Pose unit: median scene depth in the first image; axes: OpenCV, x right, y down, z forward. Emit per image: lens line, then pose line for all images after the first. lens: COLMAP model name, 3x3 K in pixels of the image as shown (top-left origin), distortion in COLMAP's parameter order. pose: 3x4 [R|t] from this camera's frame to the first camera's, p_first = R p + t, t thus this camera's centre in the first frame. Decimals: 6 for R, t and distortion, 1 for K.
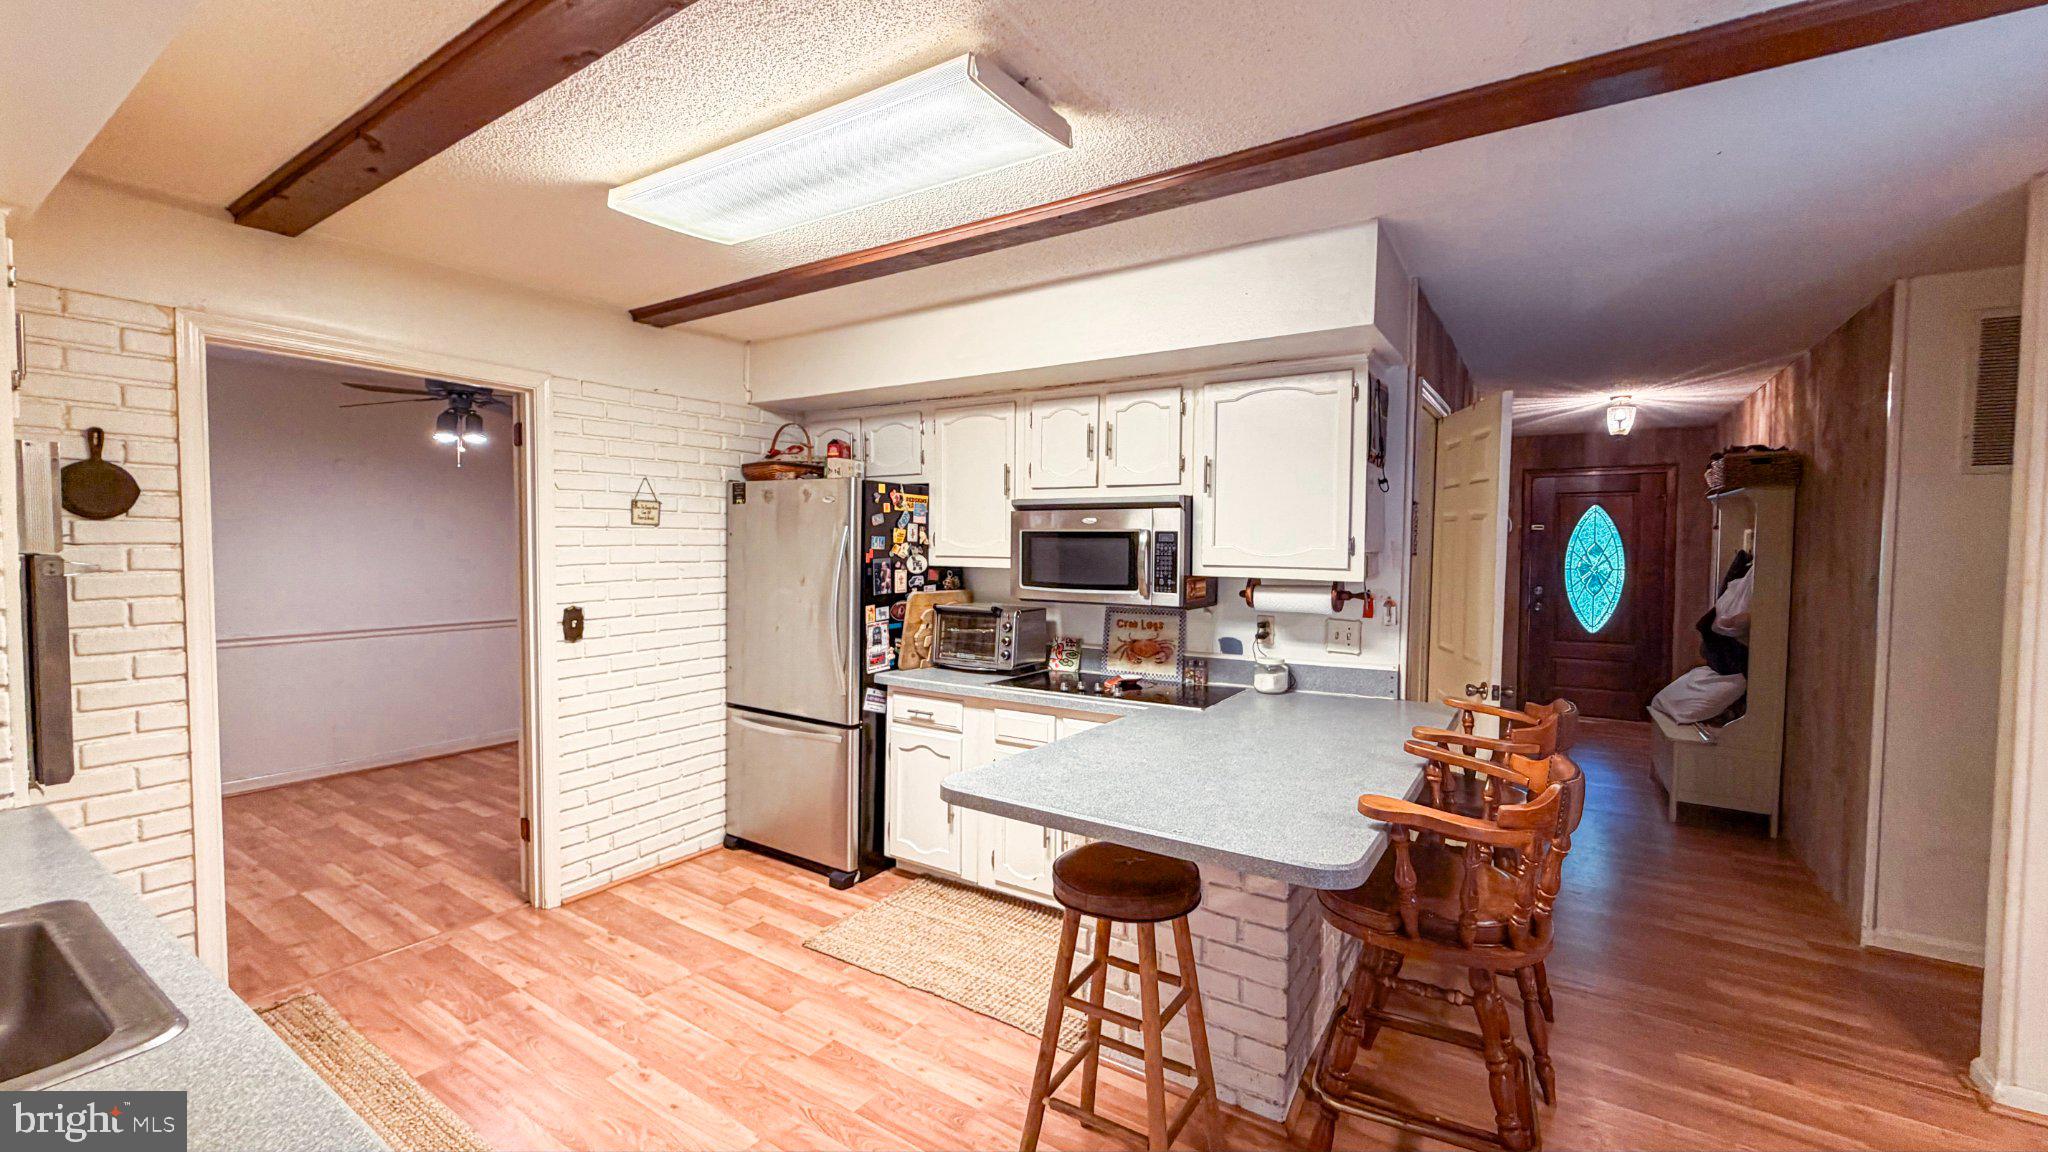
lens RADIAL K [[818.3, 0, 993.0], [0, 818.3, 570.8], [0, 0, 1]] dist [-0.002223, 0.001247]
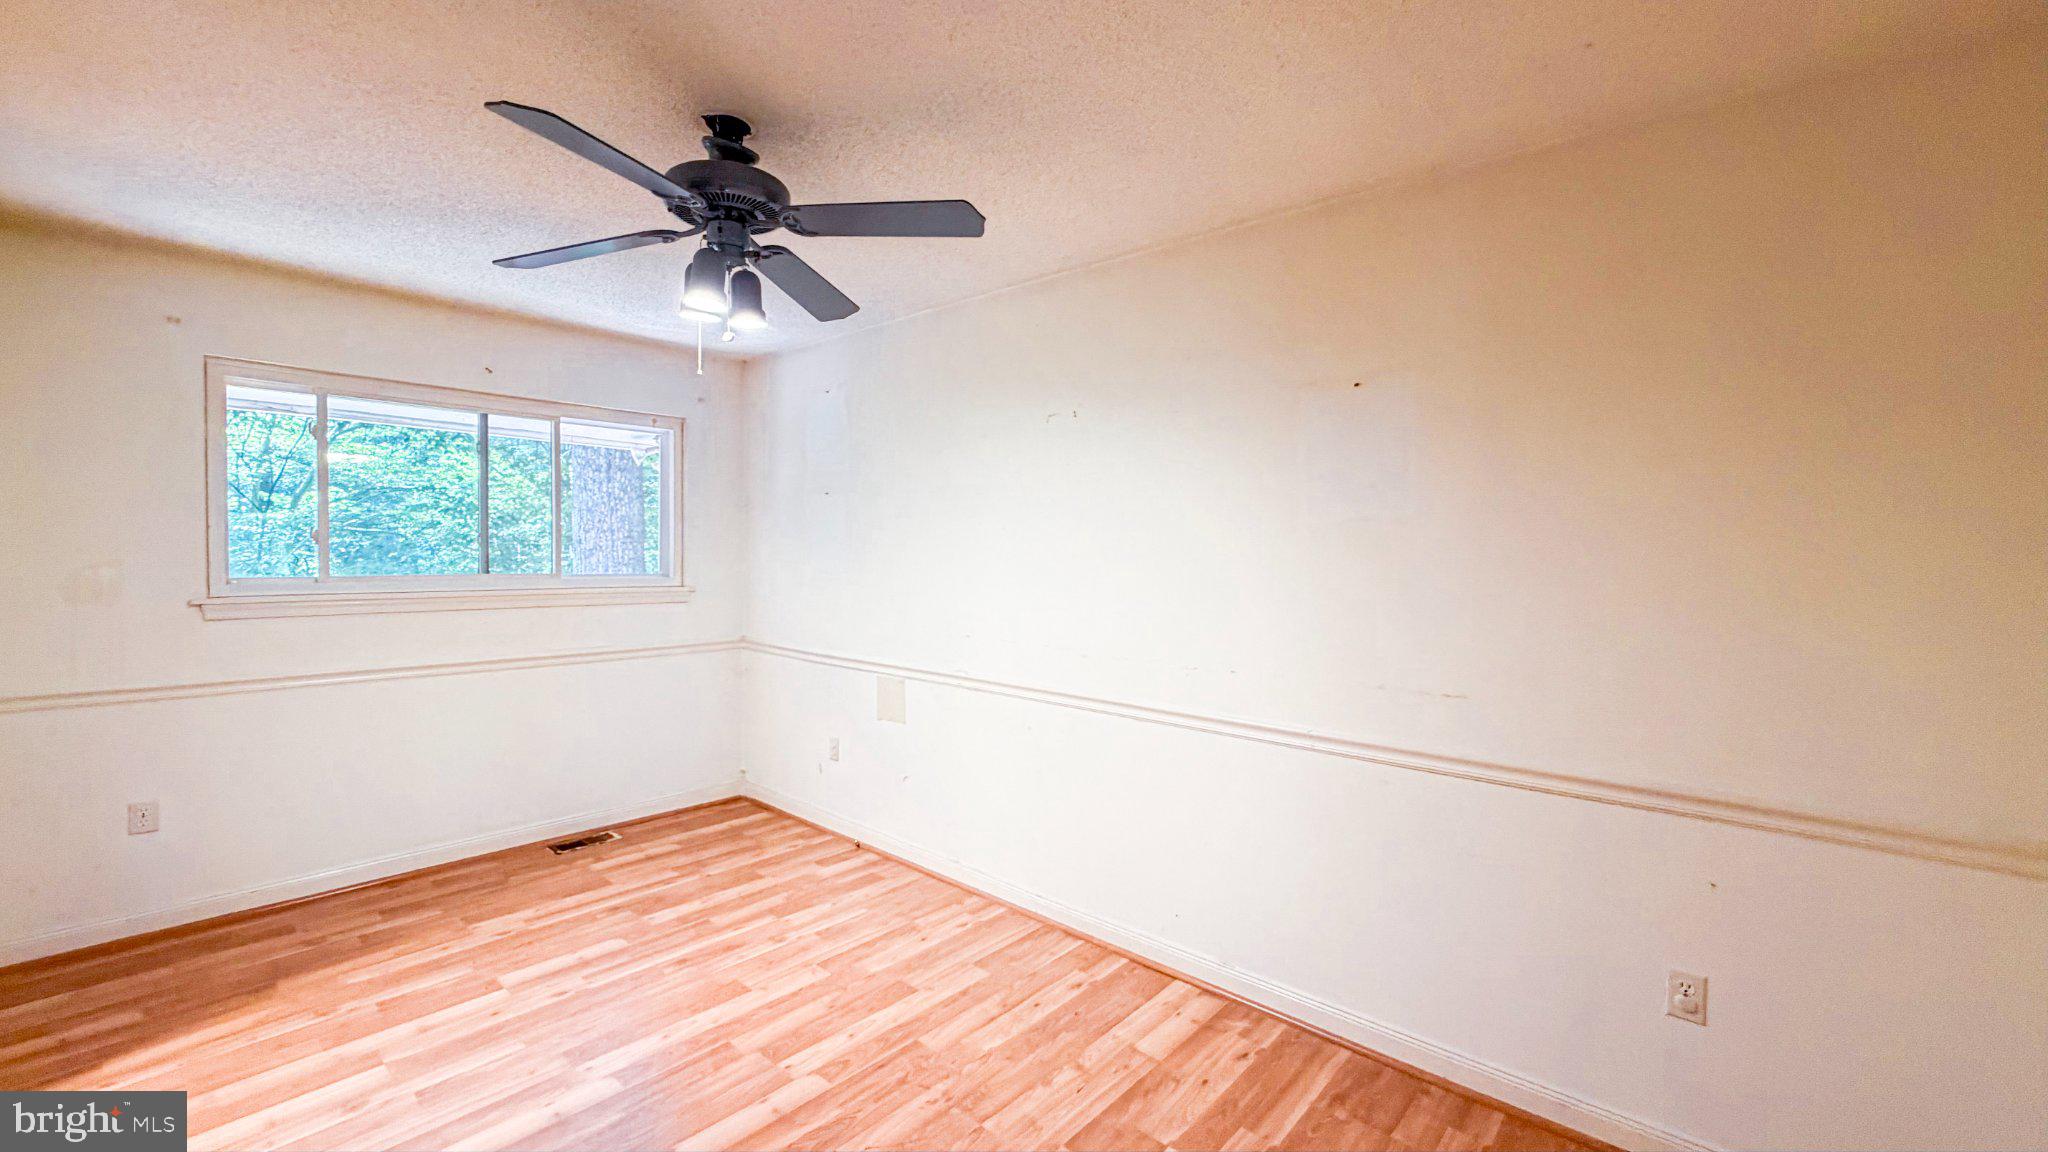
lens RADIAL K [[818.3, 0, 1016.3], [0, 818.3, 574.3], [0, 0, 1]] dist [-0.002223, 0.001247]
pose [[-0.102270, 0.016133, -0.994626, -0.217525], [-0.057581, 0.998096, 0.022110, -0.035765], [0.993089, 0.059532, -0.101147, 1.331406]]
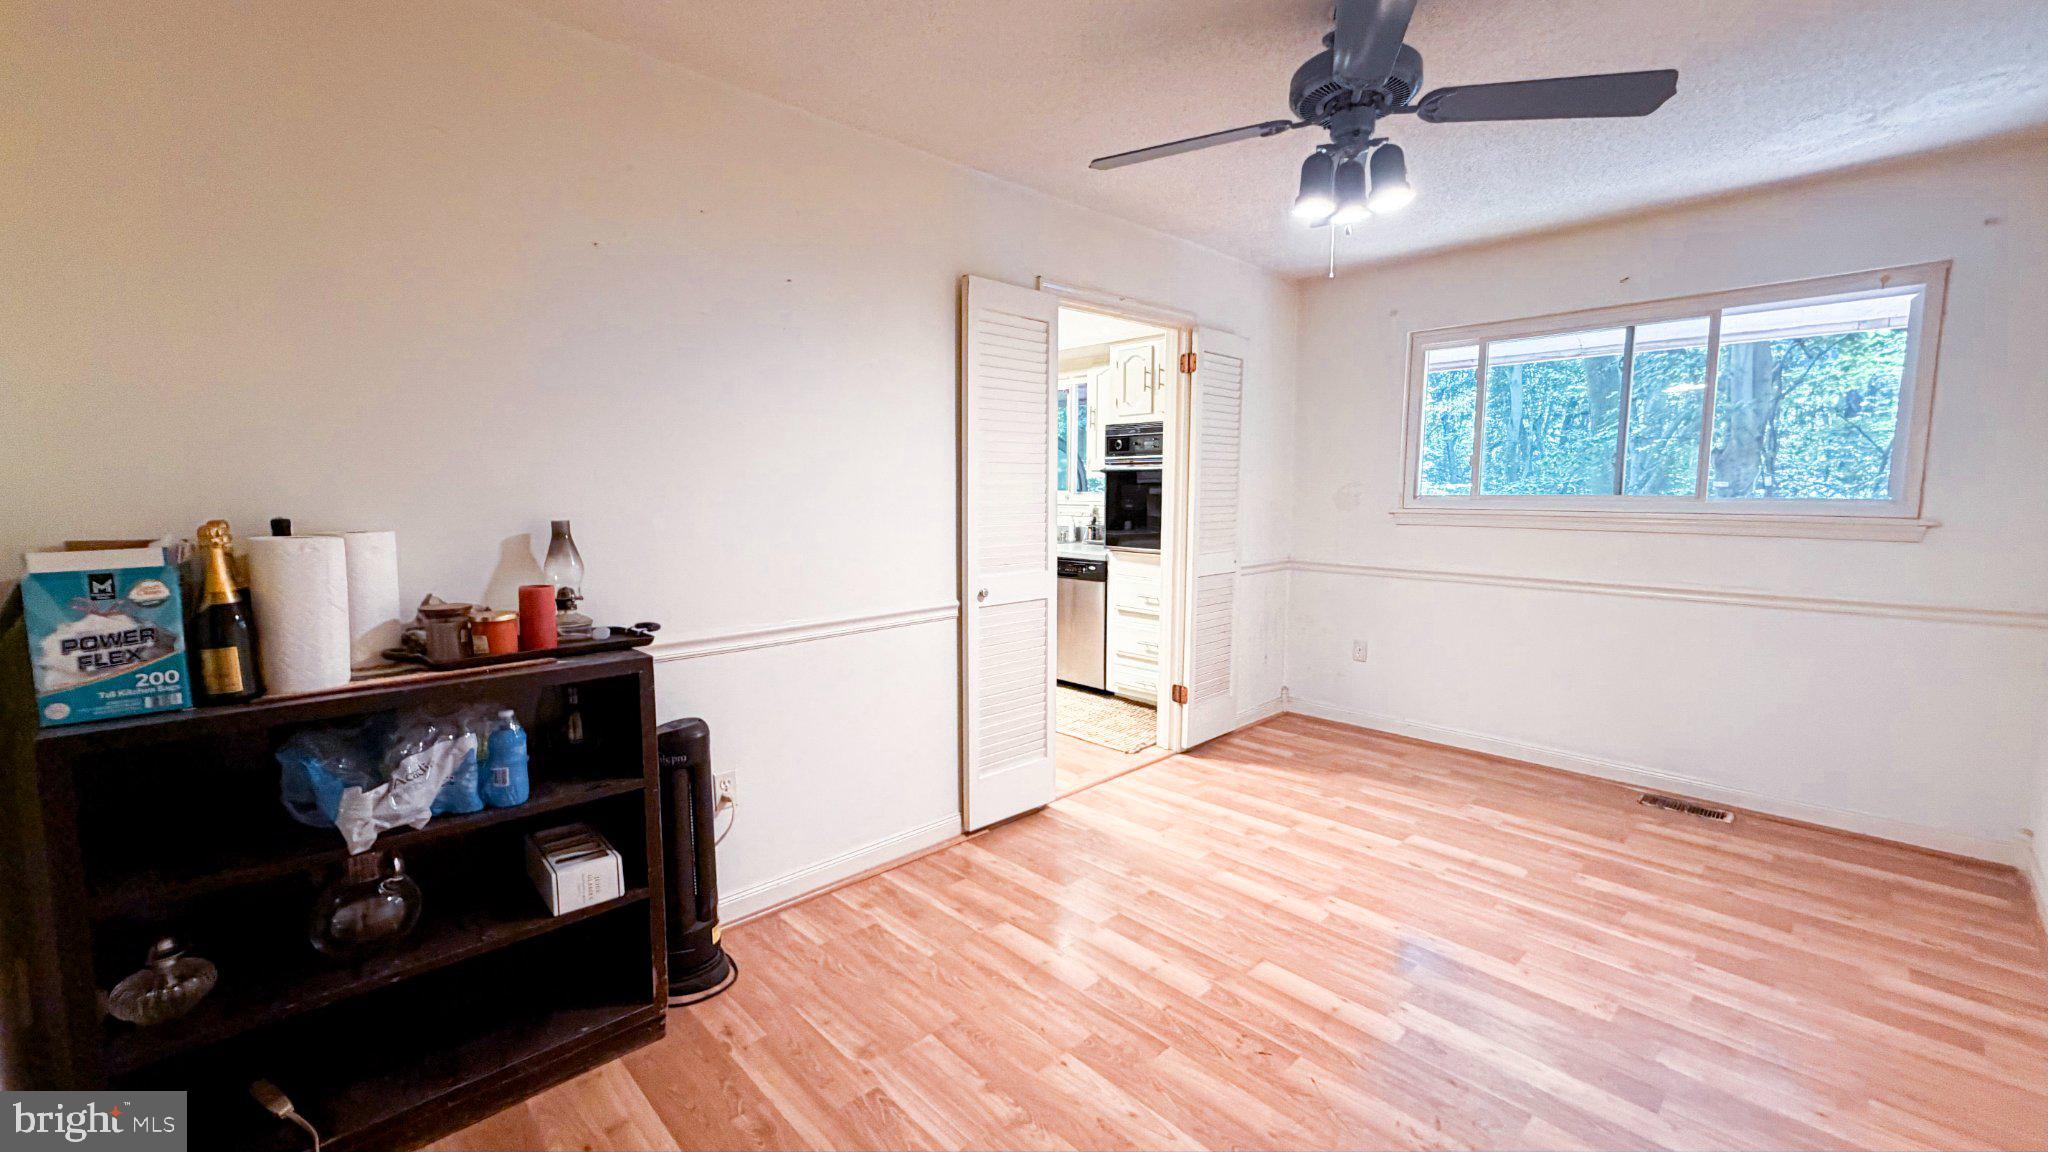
lens RADIAL K [[818.3, 0, 1018.6], [0, 818.3, 575.7], [0, 0, 1]] dist [-0.002223, 0.001247]
pose [[-0.981487, -0.031419, 0.188933, -0.610828], [-0.002542, 0.988503, 0.151182, -0.027611], [-0.191511, 0.147903, -0.970283, 1.657365]]
